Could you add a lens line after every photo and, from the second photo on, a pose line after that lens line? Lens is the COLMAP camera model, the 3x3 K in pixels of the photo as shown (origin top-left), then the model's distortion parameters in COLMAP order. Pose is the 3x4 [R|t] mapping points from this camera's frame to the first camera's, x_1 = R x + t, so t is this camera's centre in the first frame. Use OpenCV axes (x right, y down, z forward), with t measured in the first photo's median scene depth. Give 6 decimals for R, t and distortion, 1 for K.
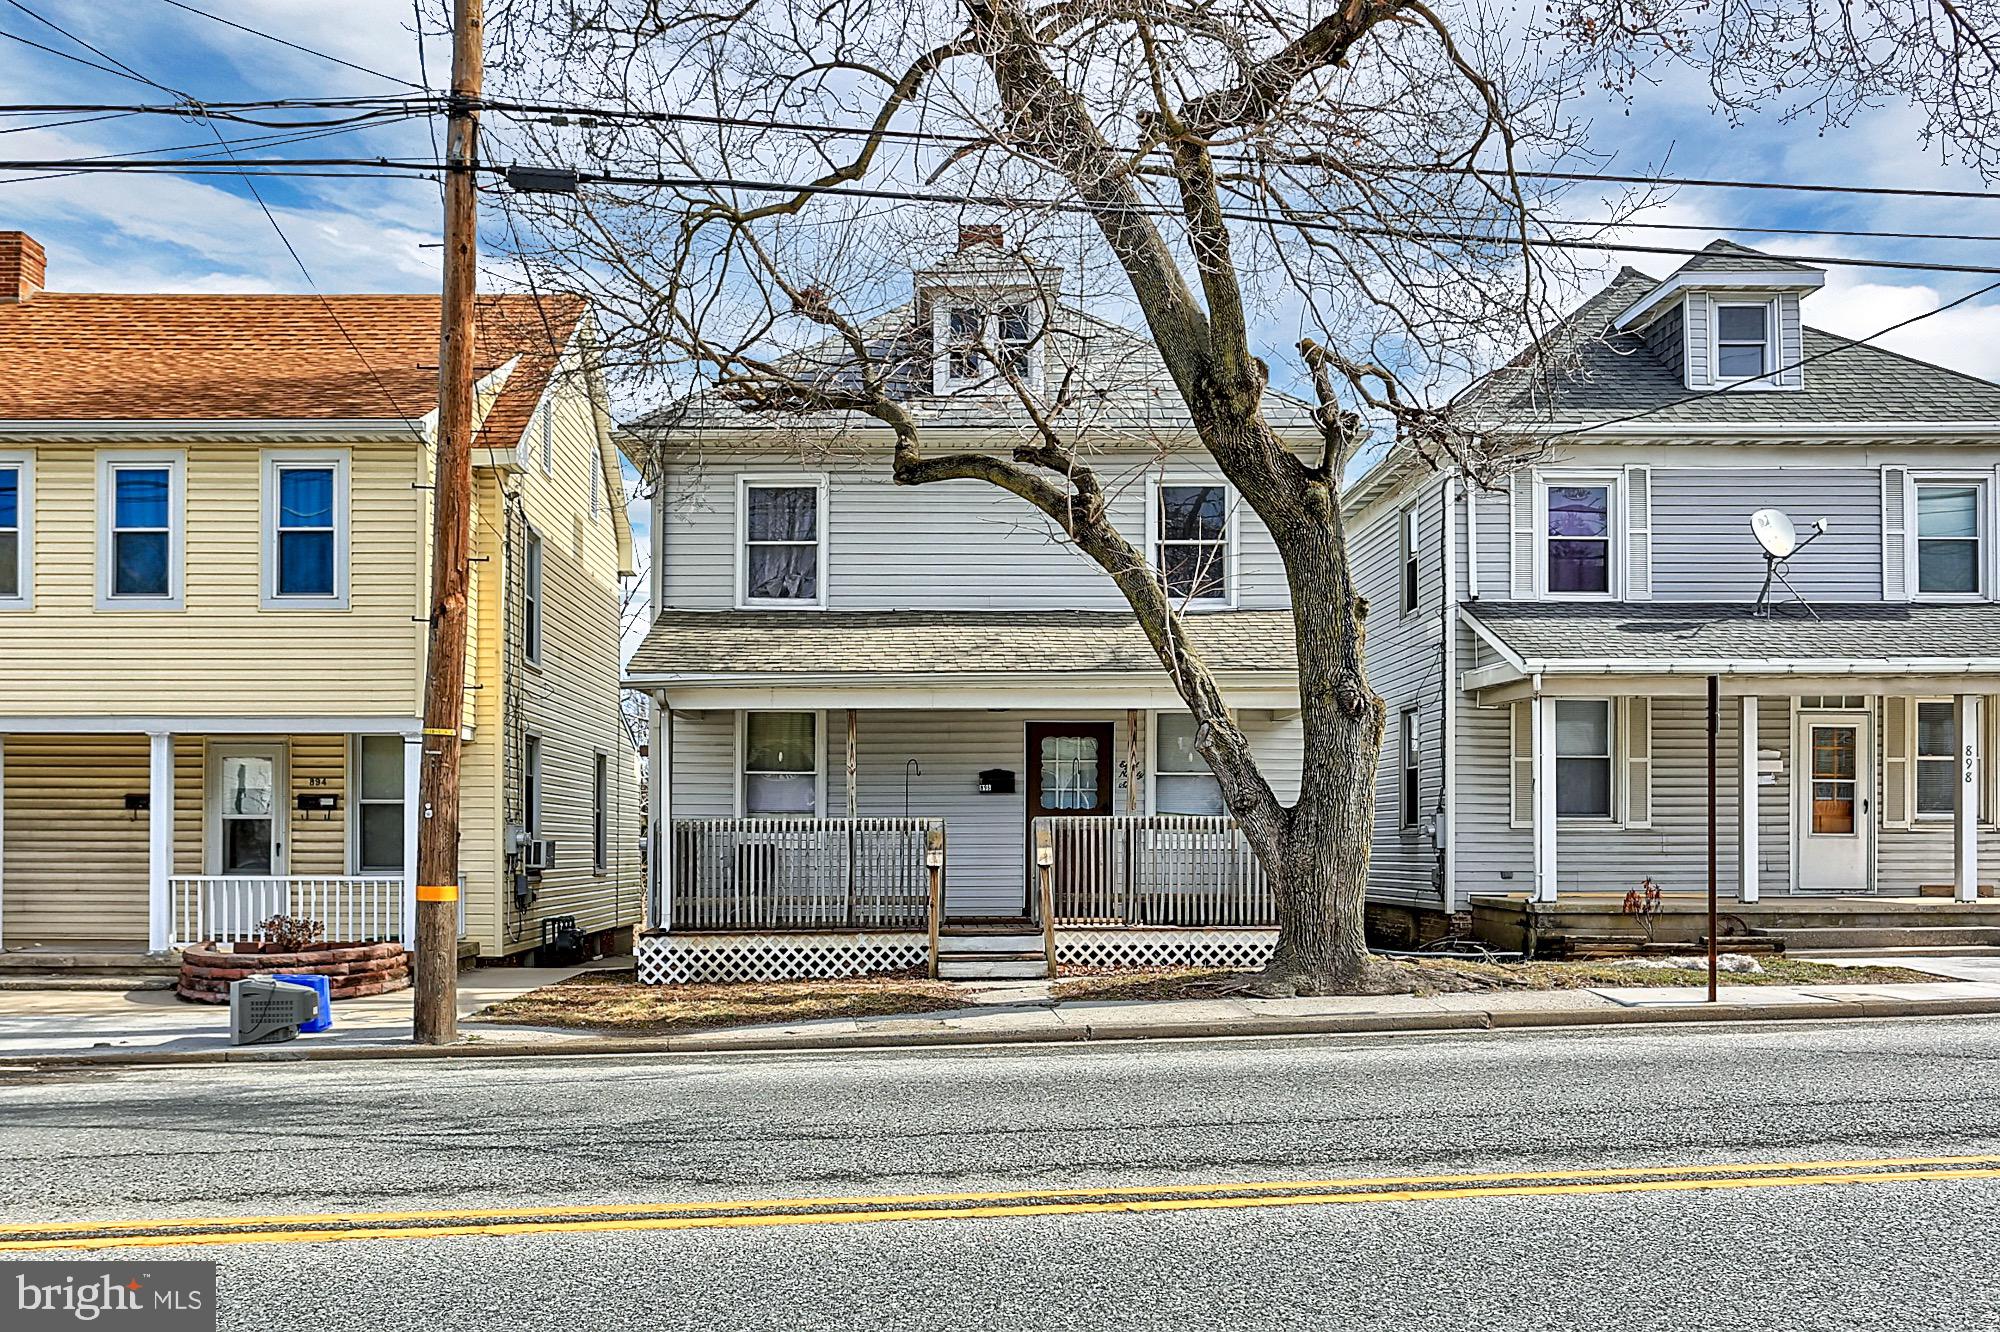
lens RADIAL K [[1342.2, 0, 998.3], [0, 1342.2, 730.1], [0, 0, 1]] dist [-0.004820, 0.004611]
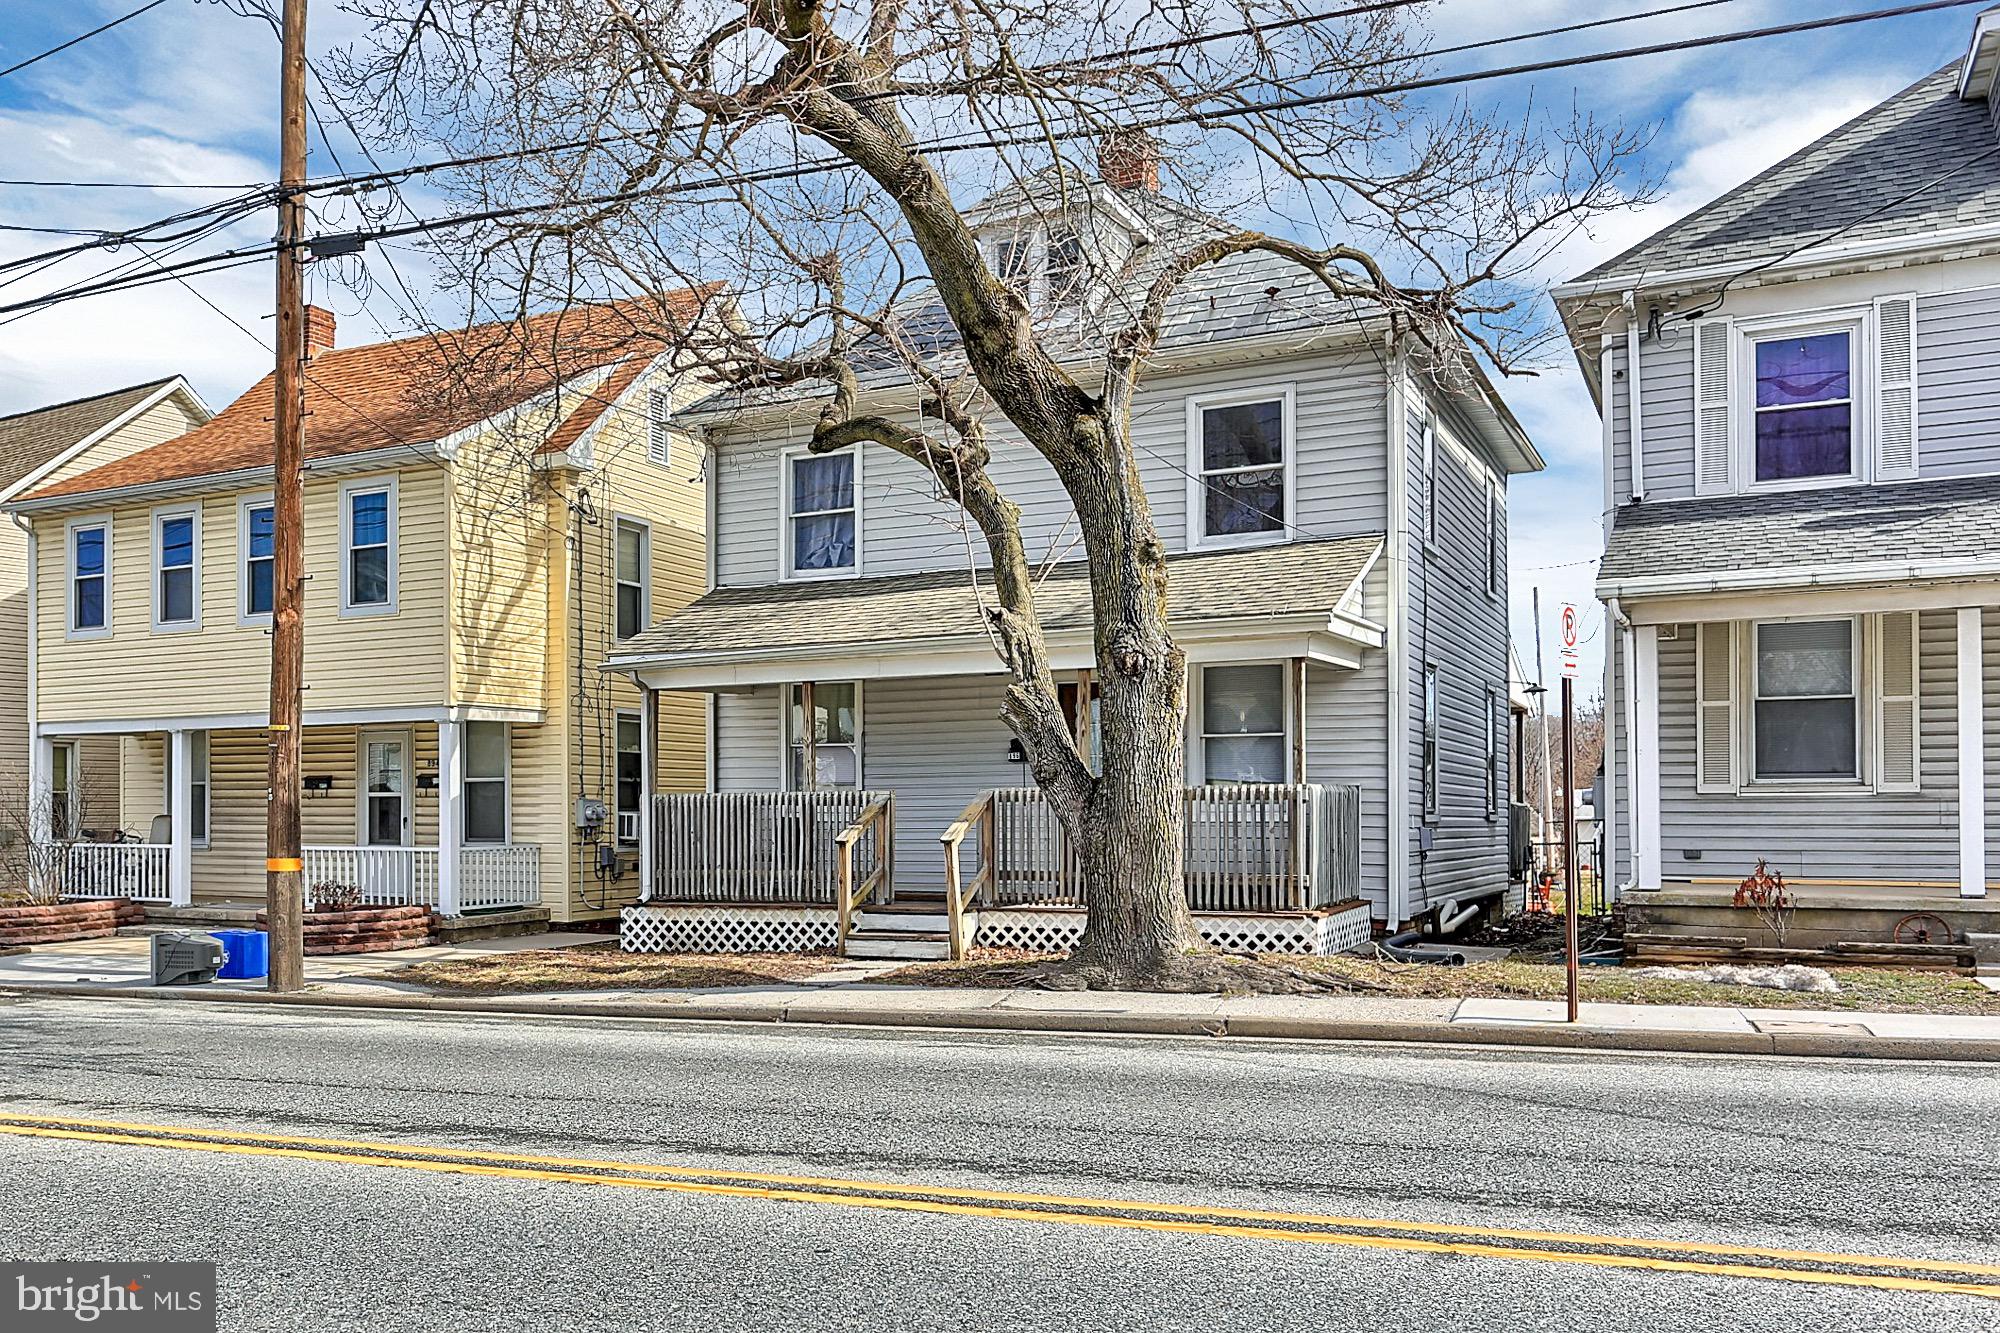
lens RADIAL K [[1533.5, 0, 1000.9], [0, 1533.5, 667.0], [0, 0, 1]] dist [0.003510, -0.011613]
pose [[0.900206, -0.043795, -0.433256, 0.524371], [0.041555, 0.999029, -0.014645, -0.004037], [0.433477, -0.004820, 0.901152, 0.042669]]
